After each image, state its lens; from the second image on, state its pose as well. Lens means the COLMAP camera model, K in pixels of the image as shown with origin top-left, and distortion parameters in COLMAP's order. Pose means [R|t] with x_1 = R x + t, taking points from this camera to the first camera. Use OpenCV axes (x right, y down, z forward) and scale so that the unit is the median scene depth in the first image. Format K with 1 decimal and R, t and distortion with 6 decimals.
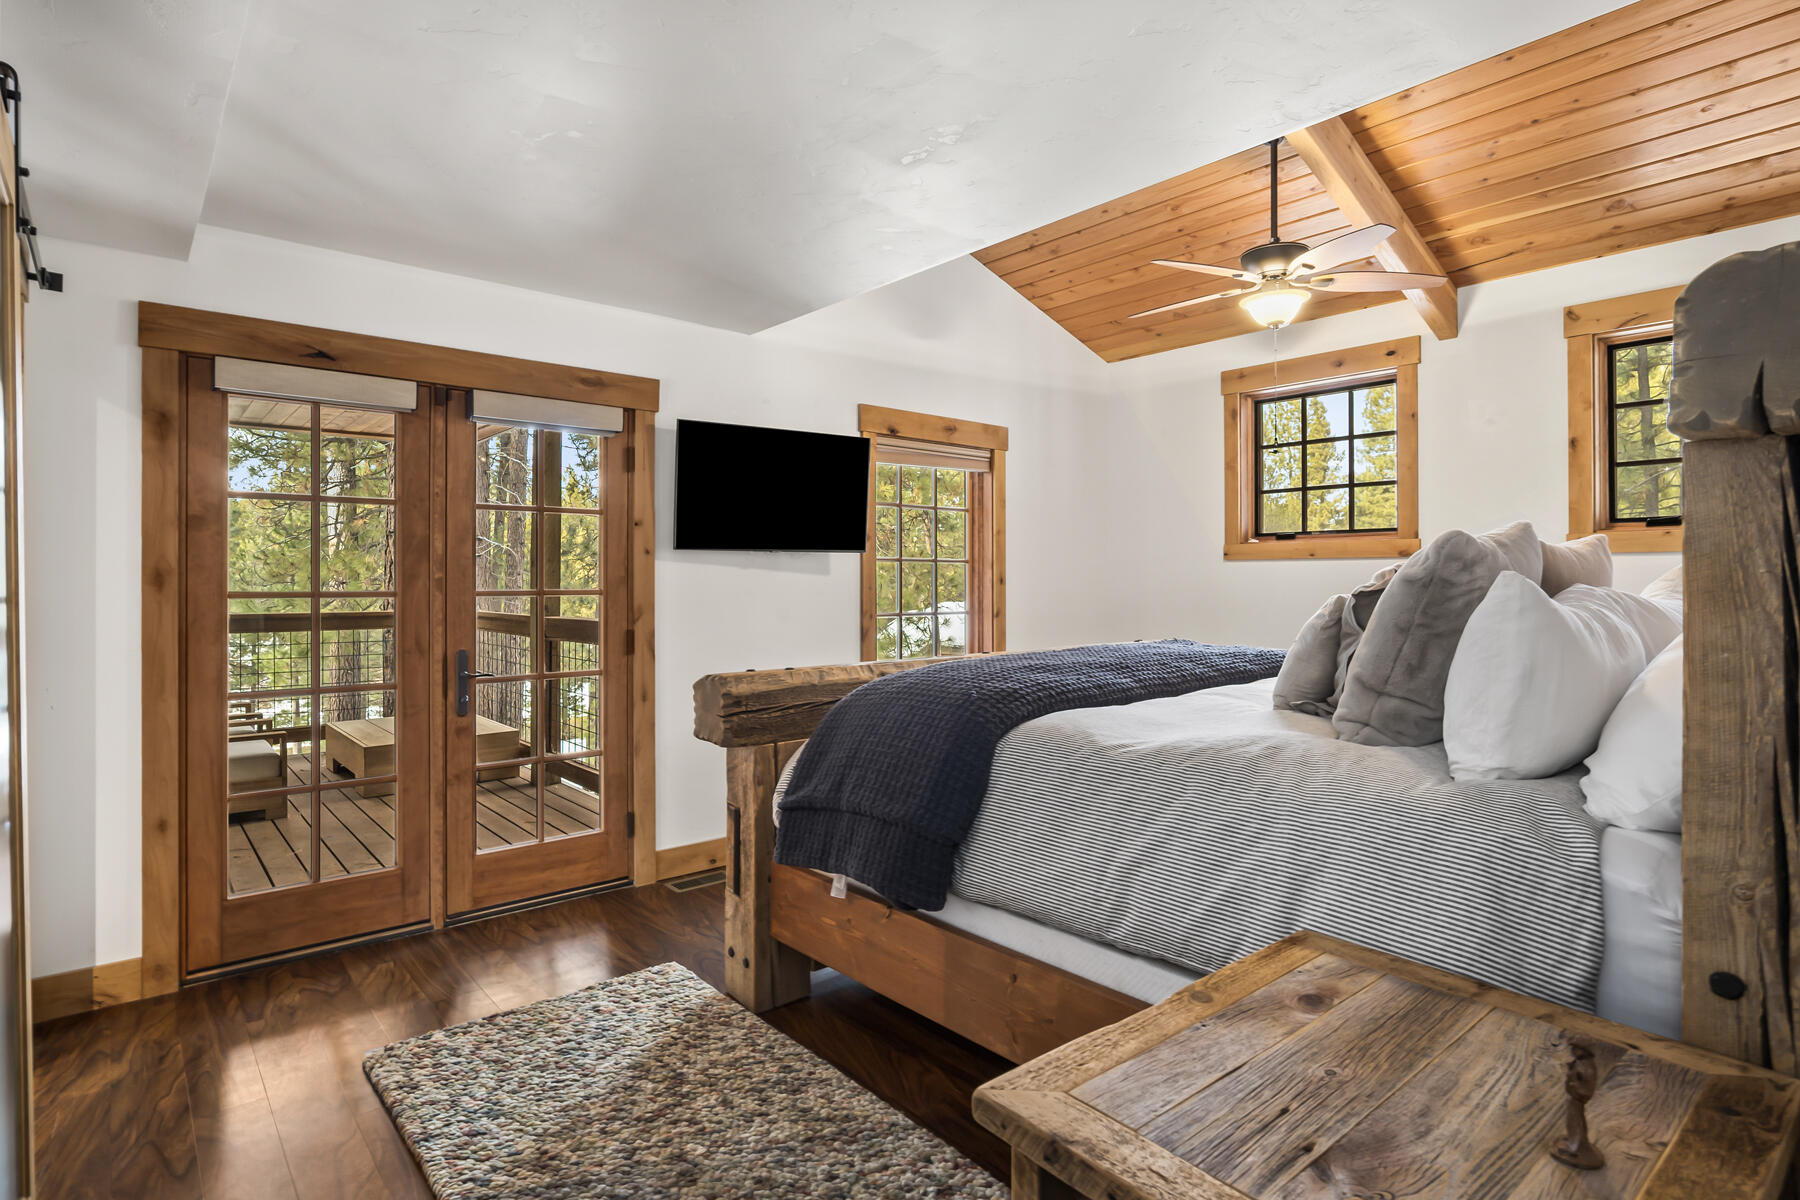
lens RADIAL K [[928.5, 0, 903.7], [0, 928.5, 587.3], [0, 0, 1]] dist [0.003173, 0.000650]
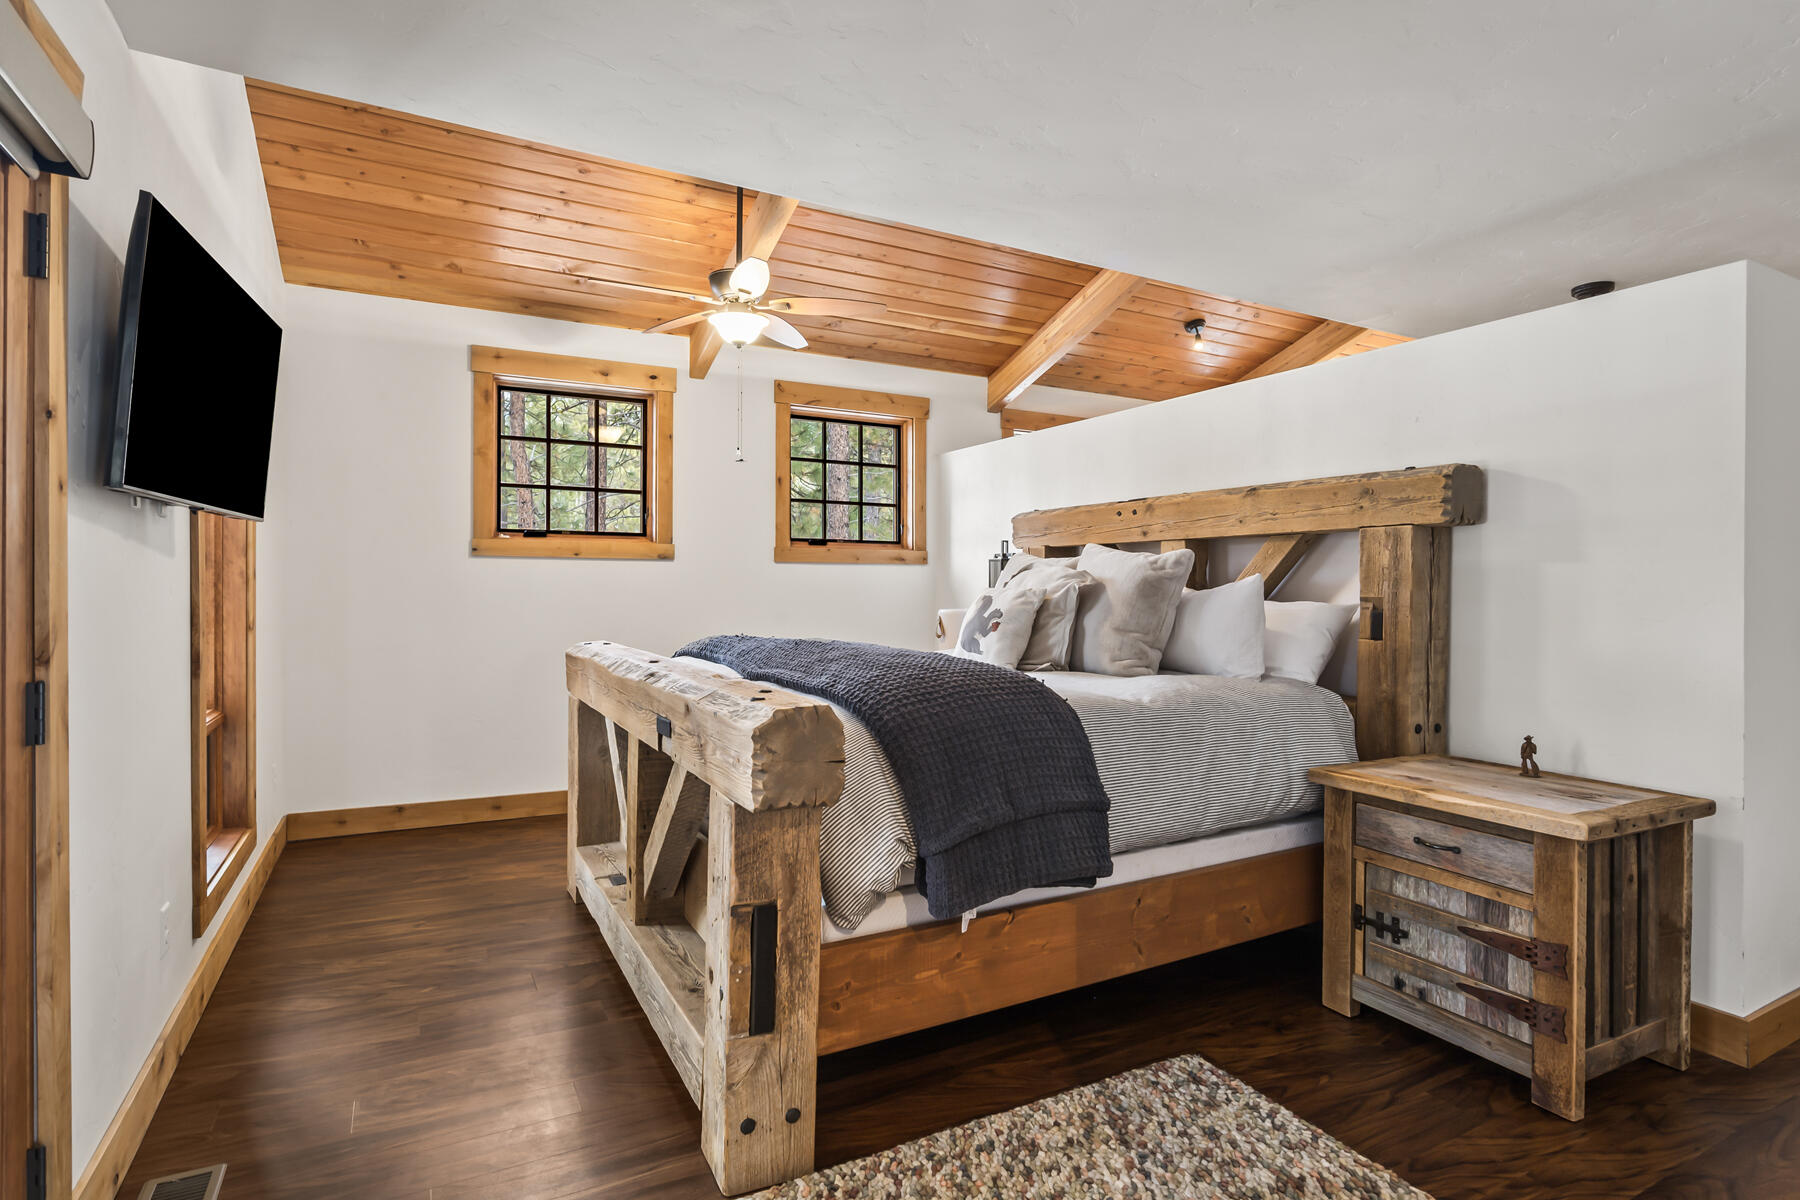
lens RADIAL K [[928.5, 0, 903.7], [0, 928.5, 587.3], [0, 0, 1]] dist [0.003173, 0.000650]
pose [[0.207118, 0.002171, 0.978314, -0.467204], [0.003849, 0.999988, -0.003034, 0.005500], [-0.978308, 0.004394, 0.207107, 0.432374]]
